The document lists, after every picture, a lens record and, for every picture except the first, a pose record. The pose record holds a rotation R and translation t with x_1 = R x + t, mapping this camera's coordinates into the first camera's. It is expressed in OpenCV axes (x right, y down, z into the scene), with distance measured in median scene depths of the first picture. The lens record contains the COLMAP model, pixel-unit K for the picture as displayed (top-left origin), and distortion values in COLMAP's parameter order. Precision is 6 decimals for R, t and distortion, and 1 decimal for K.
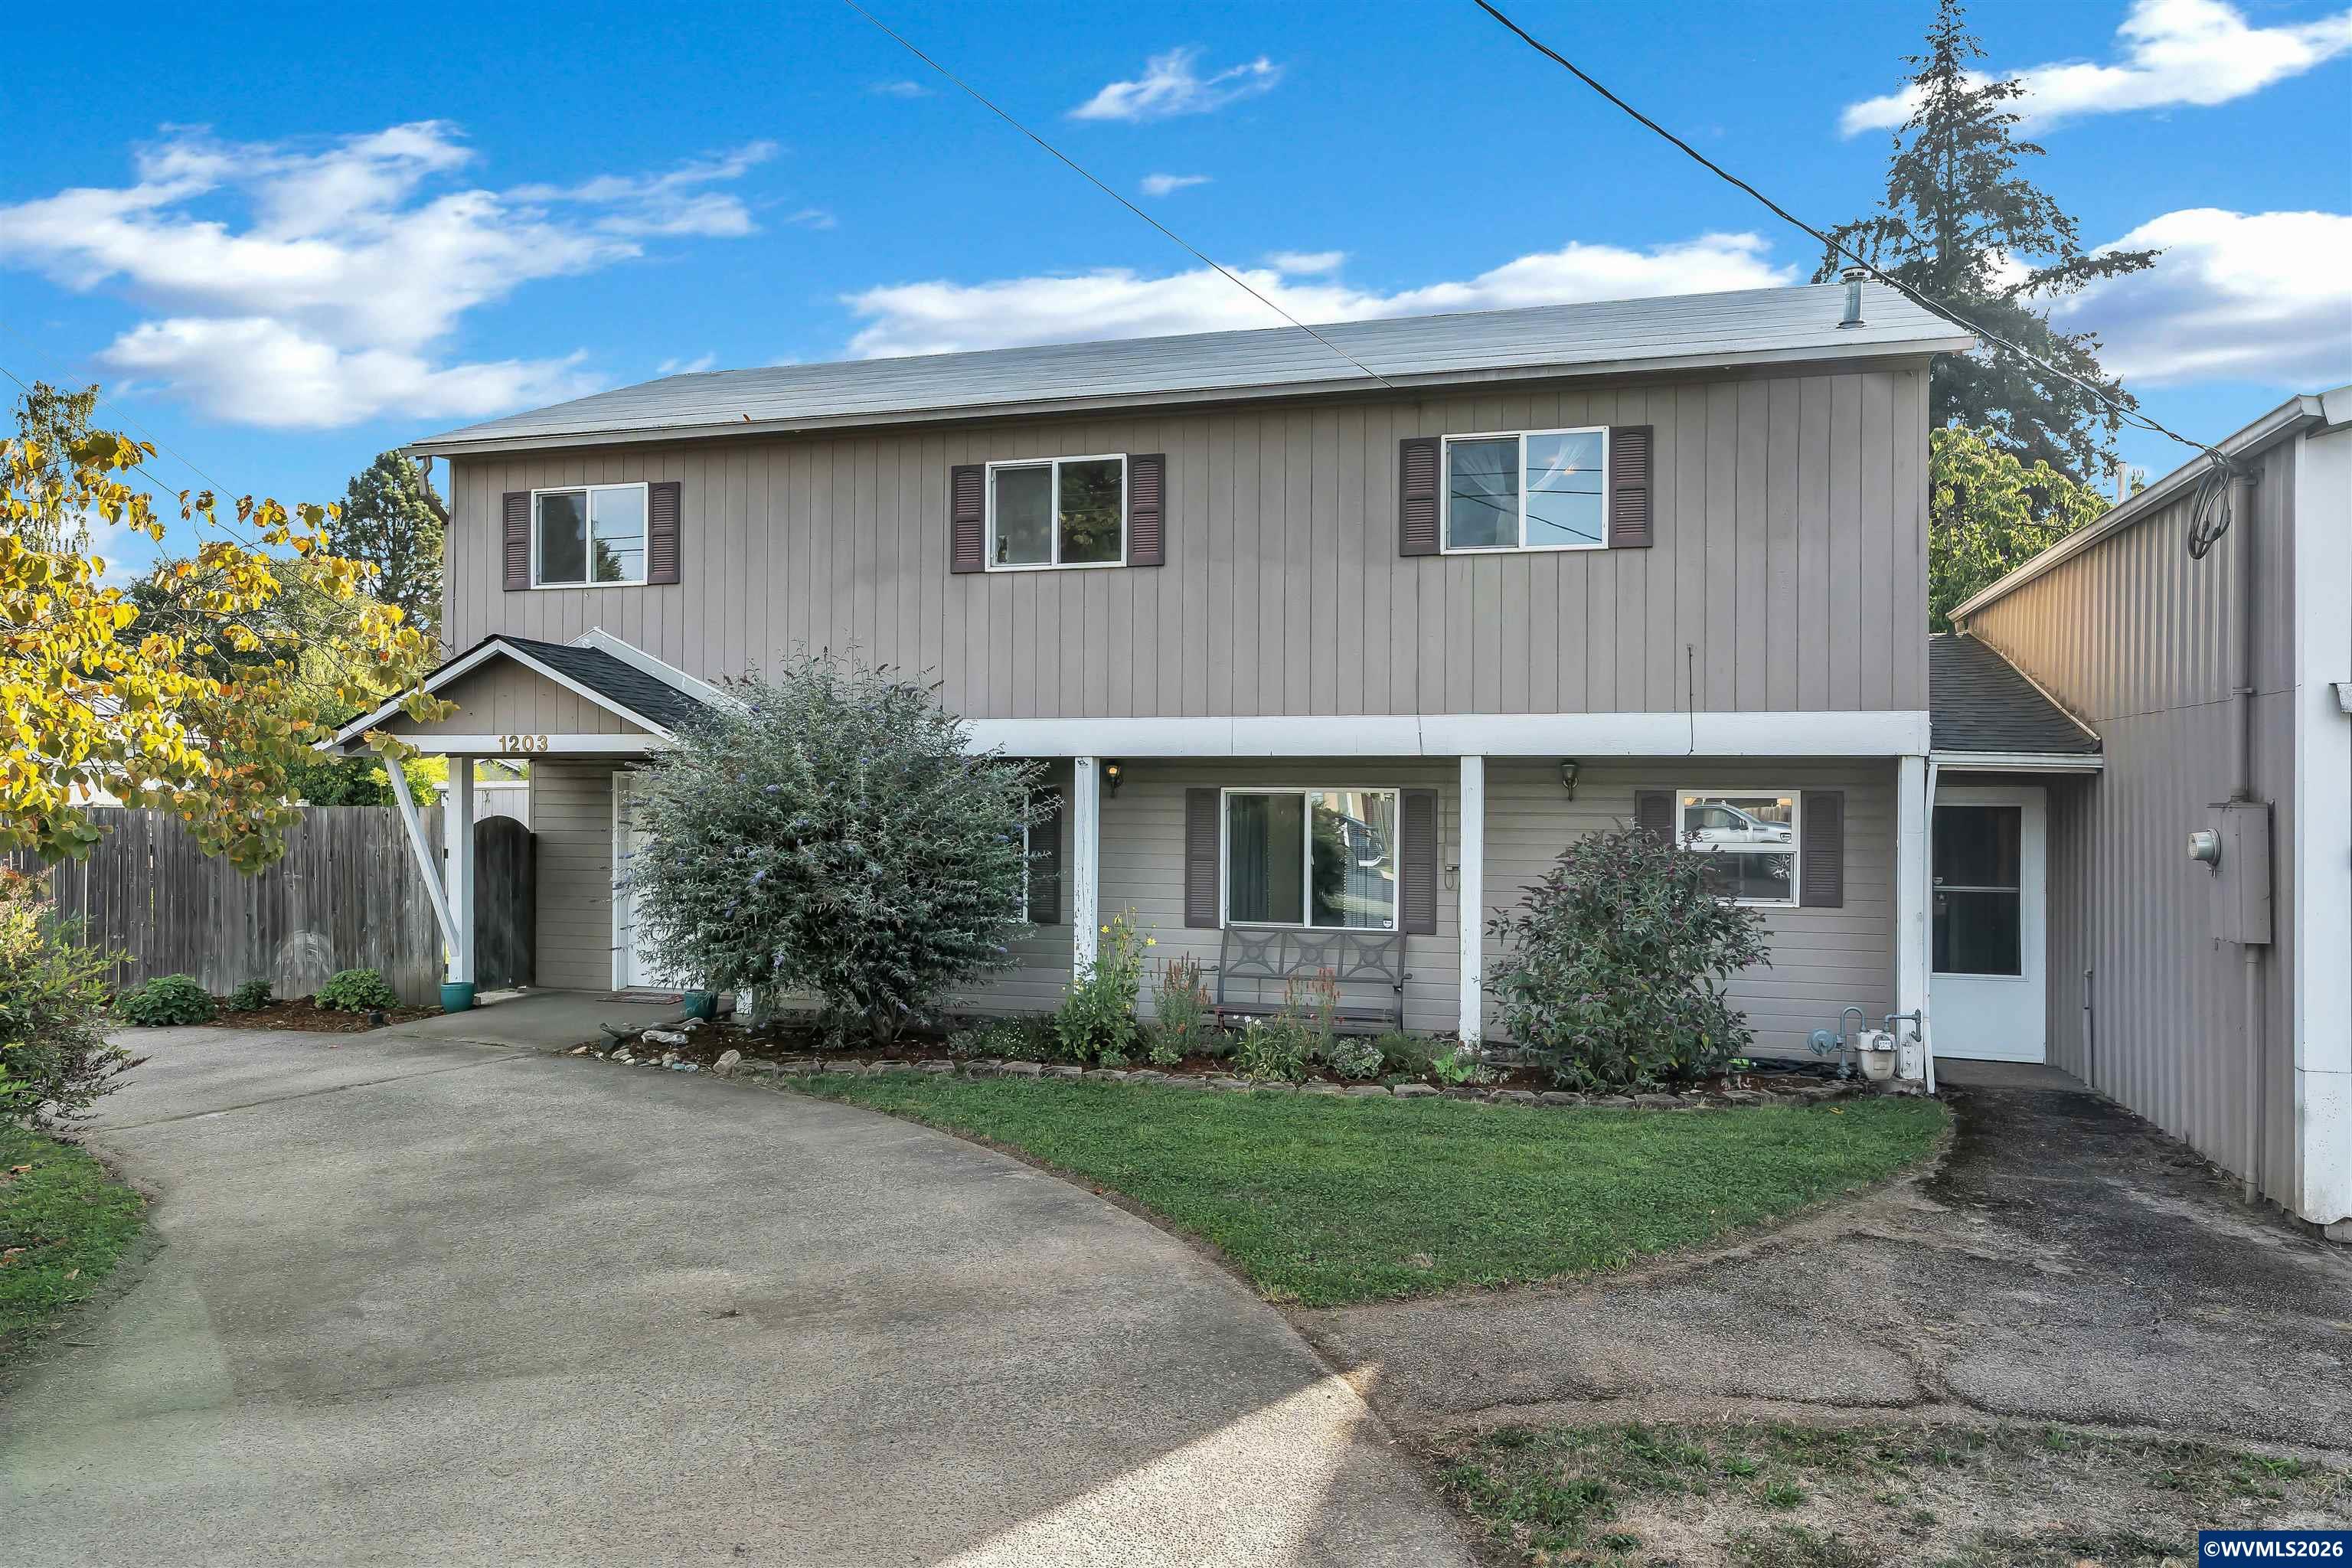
lens RADIAL K [[1471.7, 0, 1176.0], [0, 1471.7, 784.0], [0, 0, 1]] dist [0.006399, 0.000656]
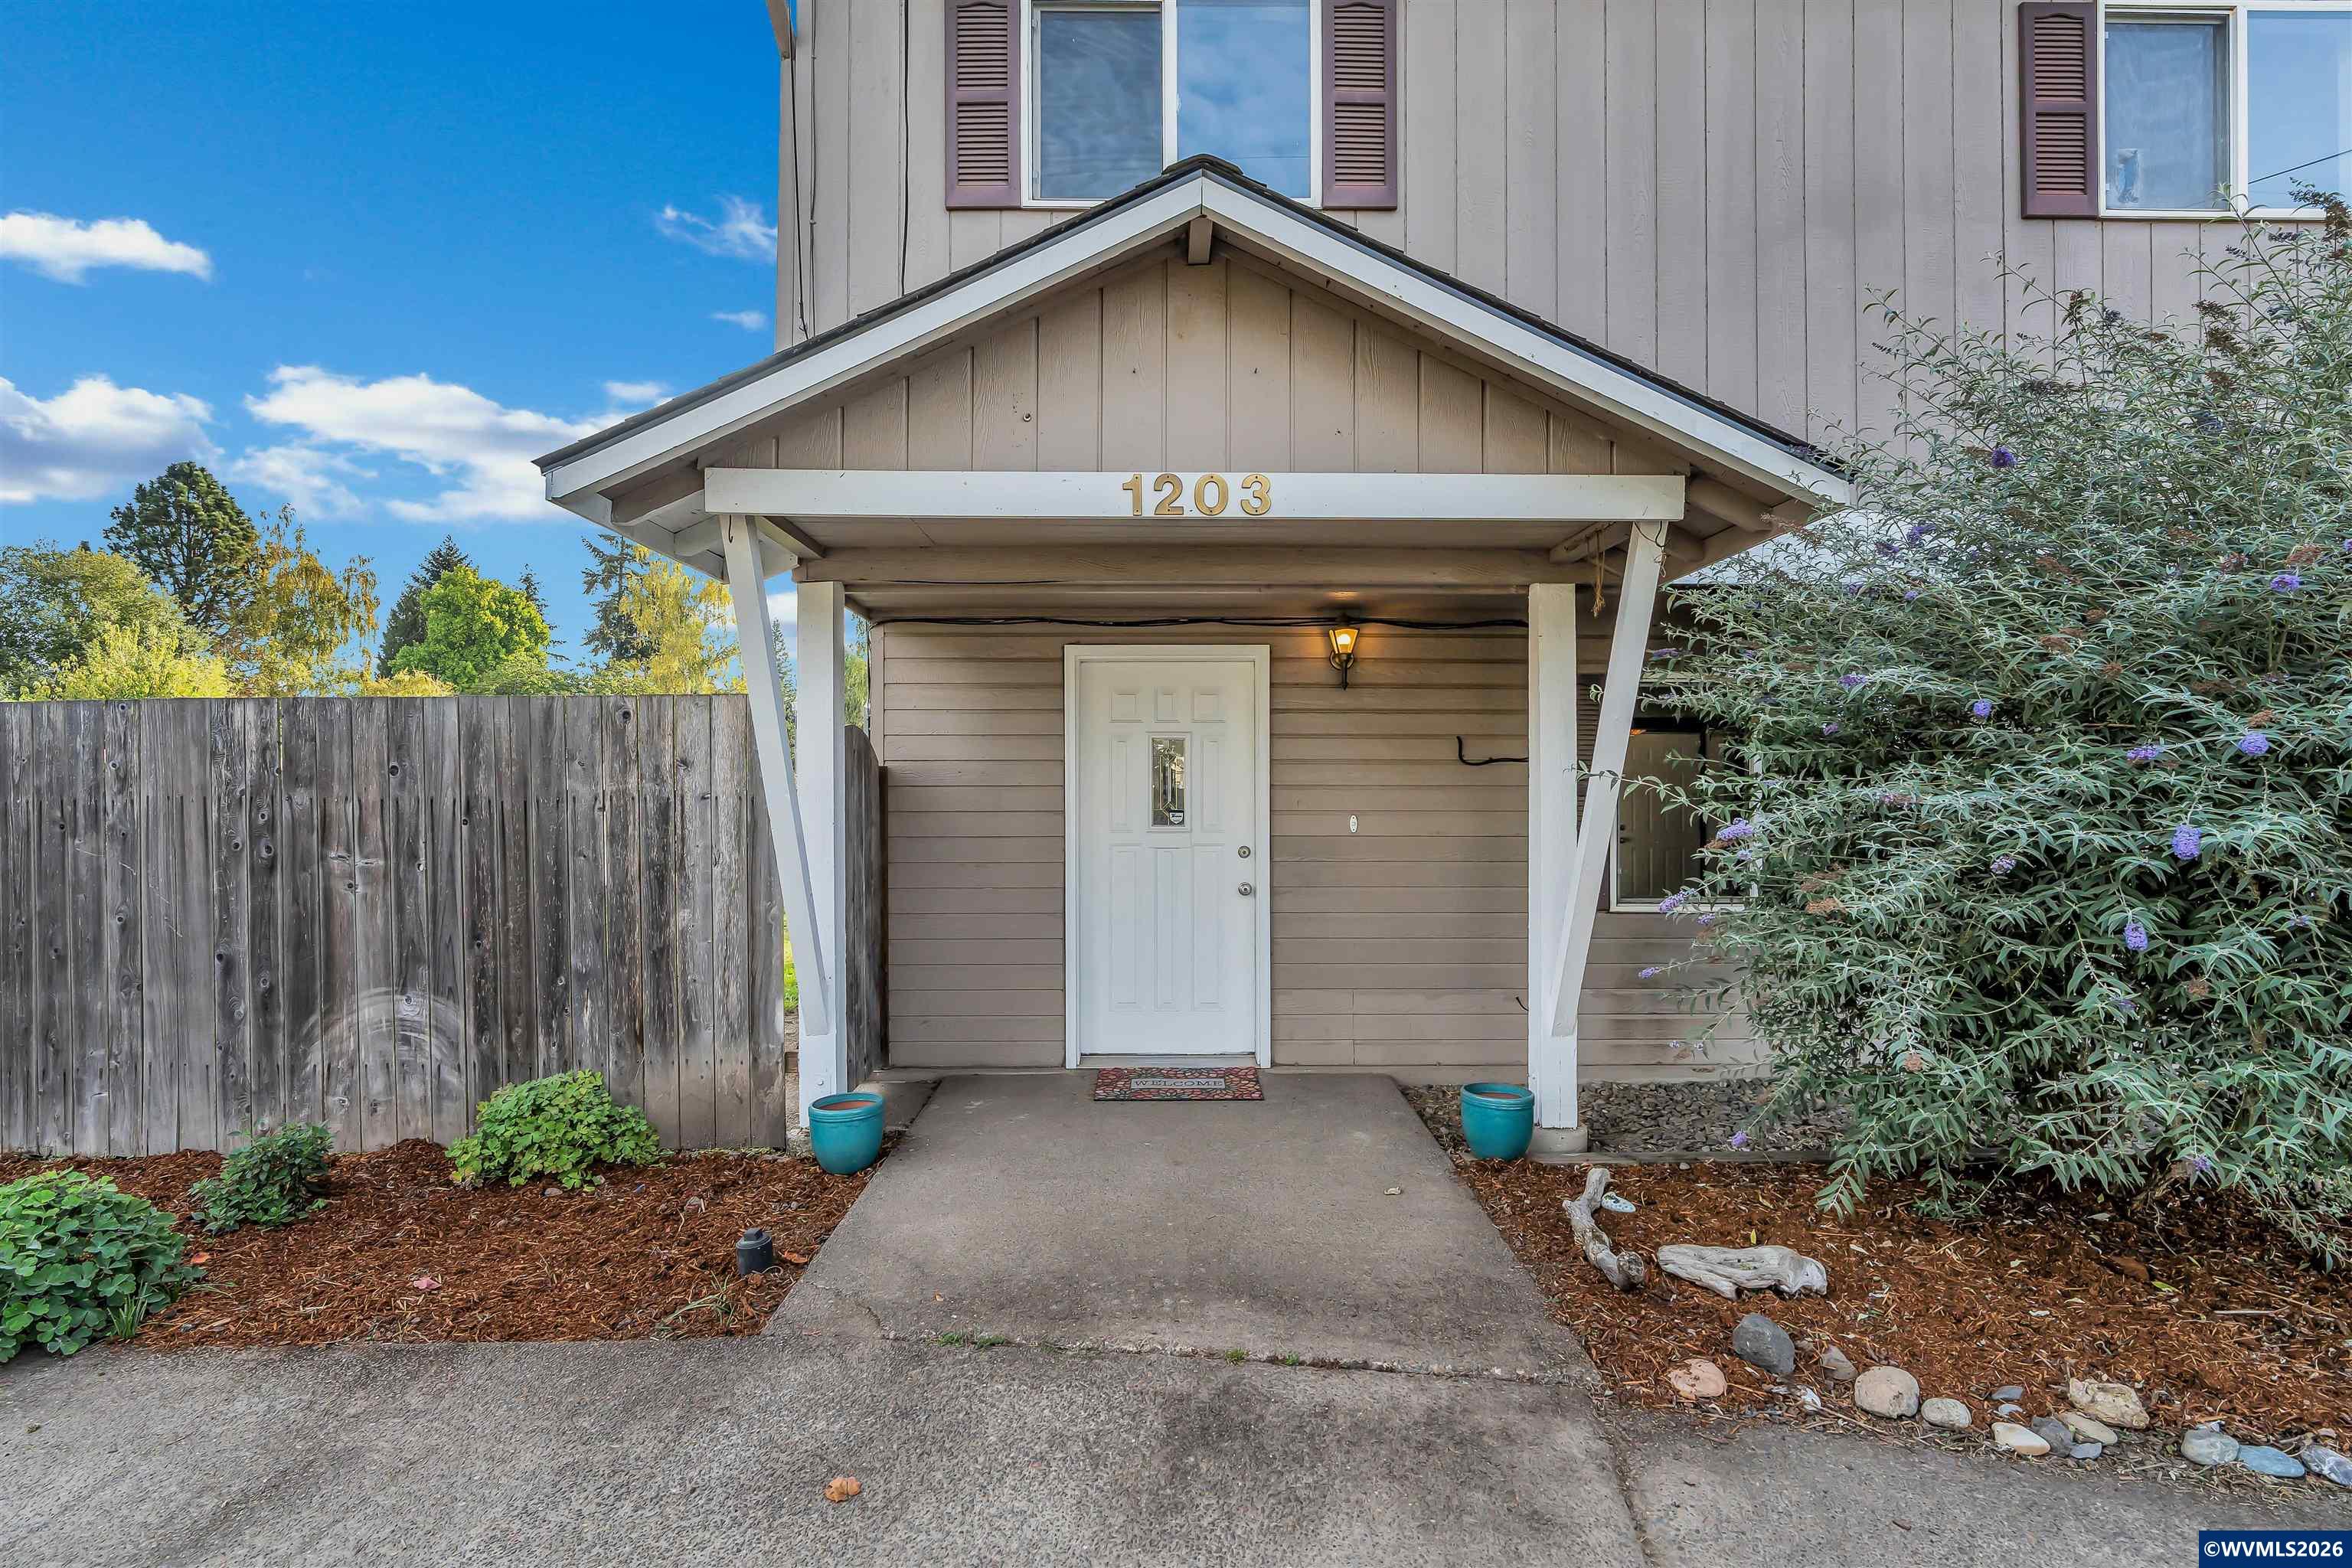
lens RADIAL K [[1043.1, 0, 1176.0], [0, 1043.1, 784.0], [0, 0, 1]] dist [-0.004344, -0.000437]
pose [[0.958923, -0.004547, 0.283631, -0.465871], [0.005229, 0.999985, -0.001647, 0.042499], [-0.283619, 0.003063, 0.958932, 0.658384]]
